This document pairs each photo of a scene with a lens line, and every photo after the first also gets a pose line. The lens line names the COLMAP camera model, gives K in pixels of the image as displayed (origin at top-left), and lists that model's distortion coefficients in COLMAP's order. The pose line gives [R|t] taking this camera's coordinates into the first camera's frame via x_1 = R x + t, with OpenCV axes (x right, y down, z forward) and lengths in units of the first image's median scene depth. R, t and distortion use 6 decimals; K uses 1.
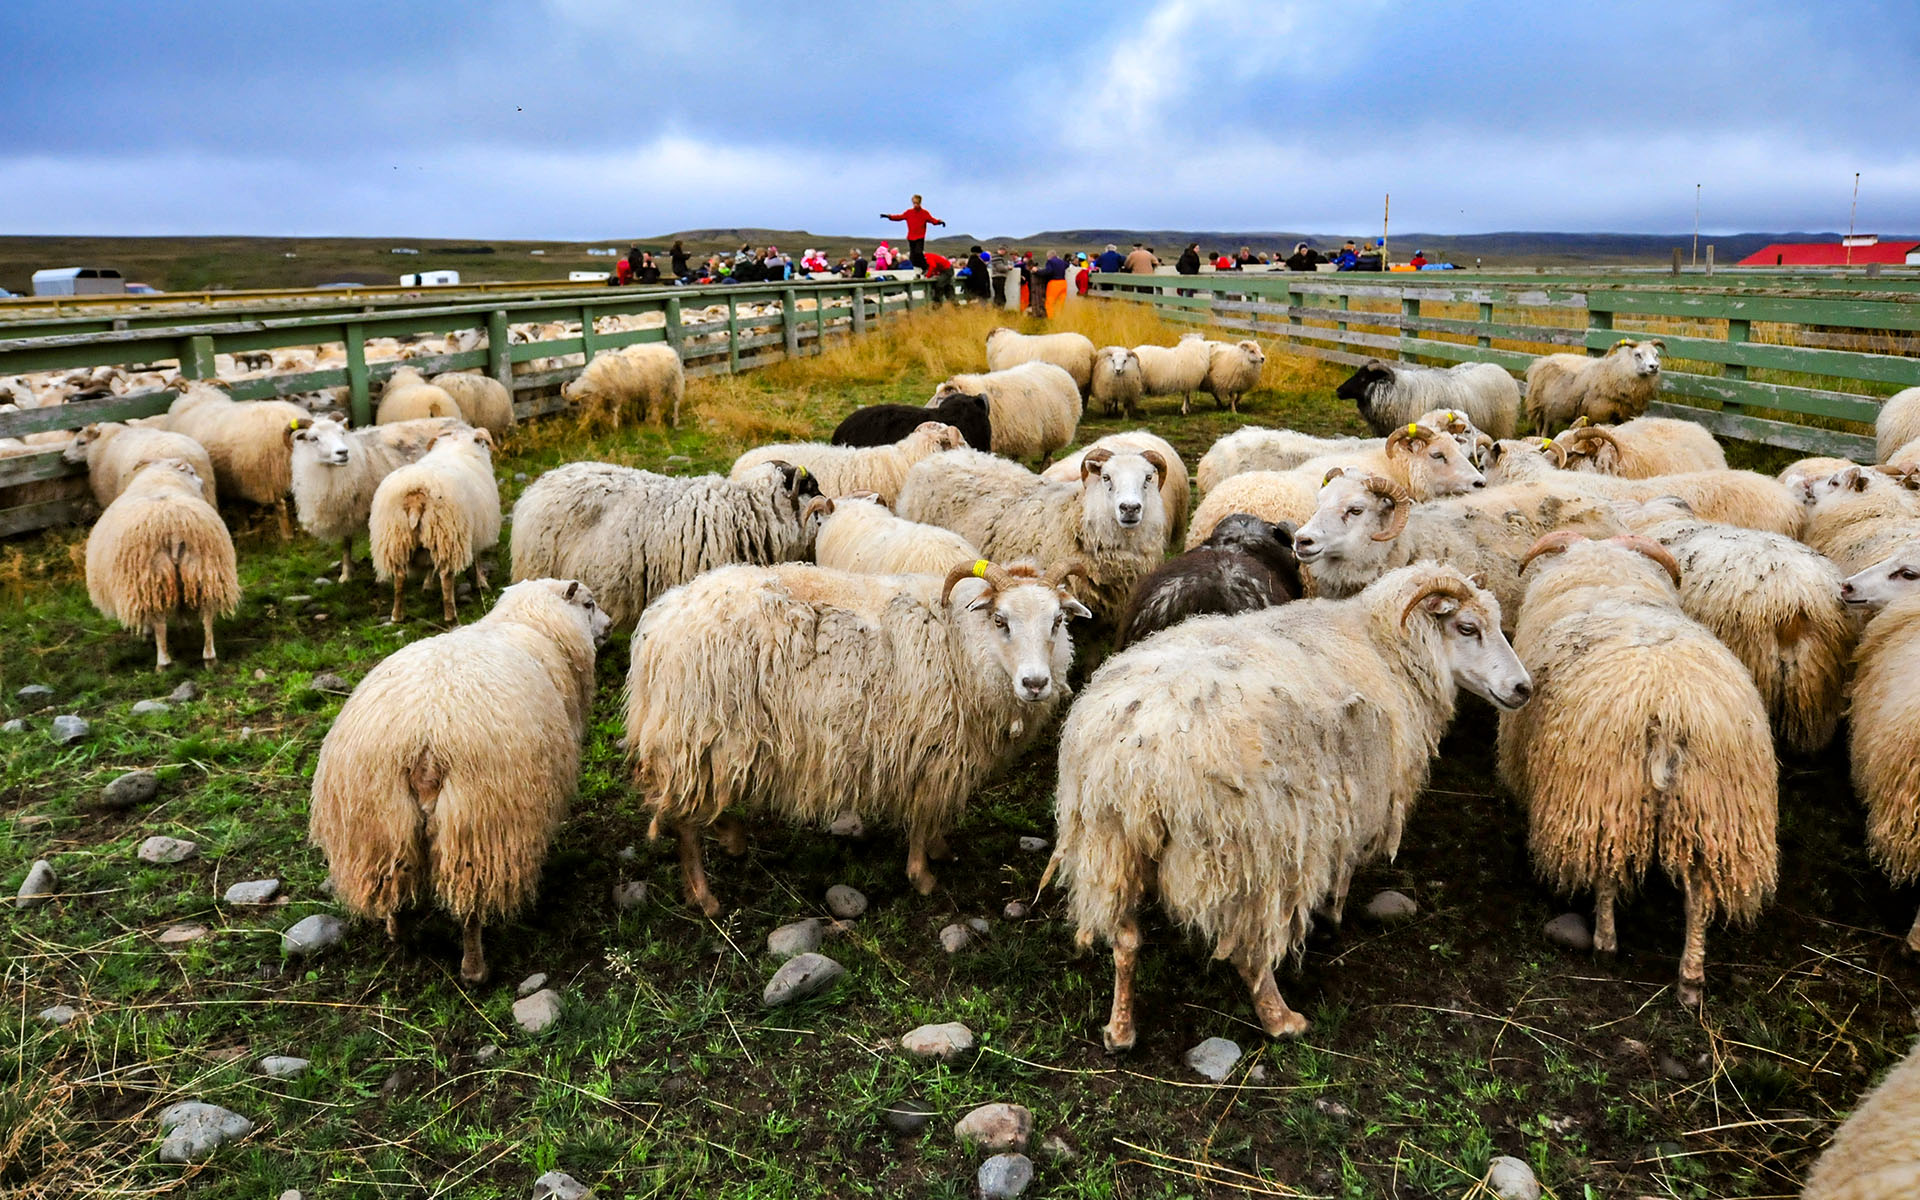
lens RADIAL K [[1799.3, 0, 960.0], [0, 1799.3, 600.0], [0, 0, 1]] dist [0.117993, -0.003494]
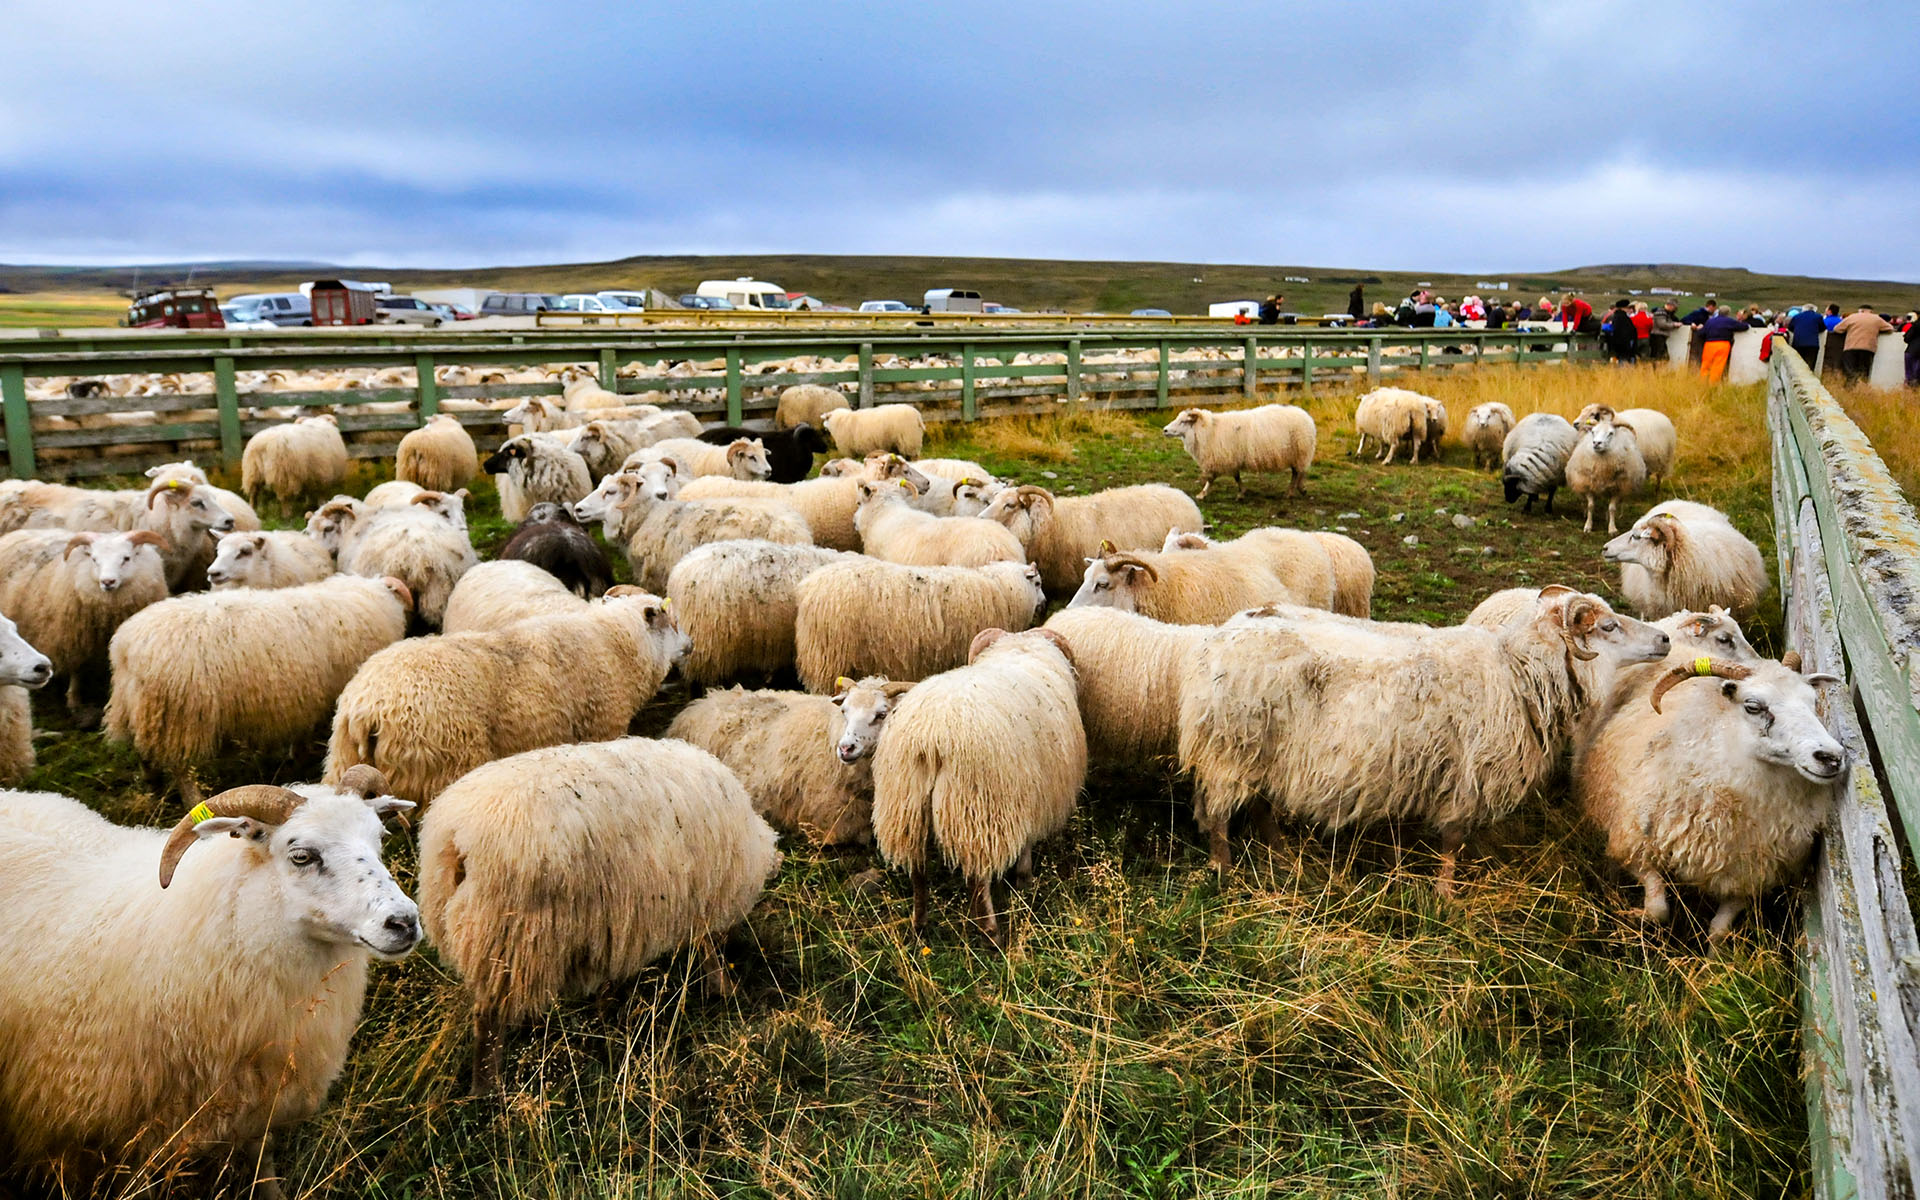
lens RADIAL K [[1799.3, 0, 960.0], [0, 1799.3, 600.0], [0, 0, 1]] dist [0.117993, -0.003494]
pose [[0.873236, 0.130617, -0.469465, 0.111540], [-0.137327, 0.990322, 0.020096, -0.002202], [0.467547, 0.046922, 0.882722, -0.031590]]
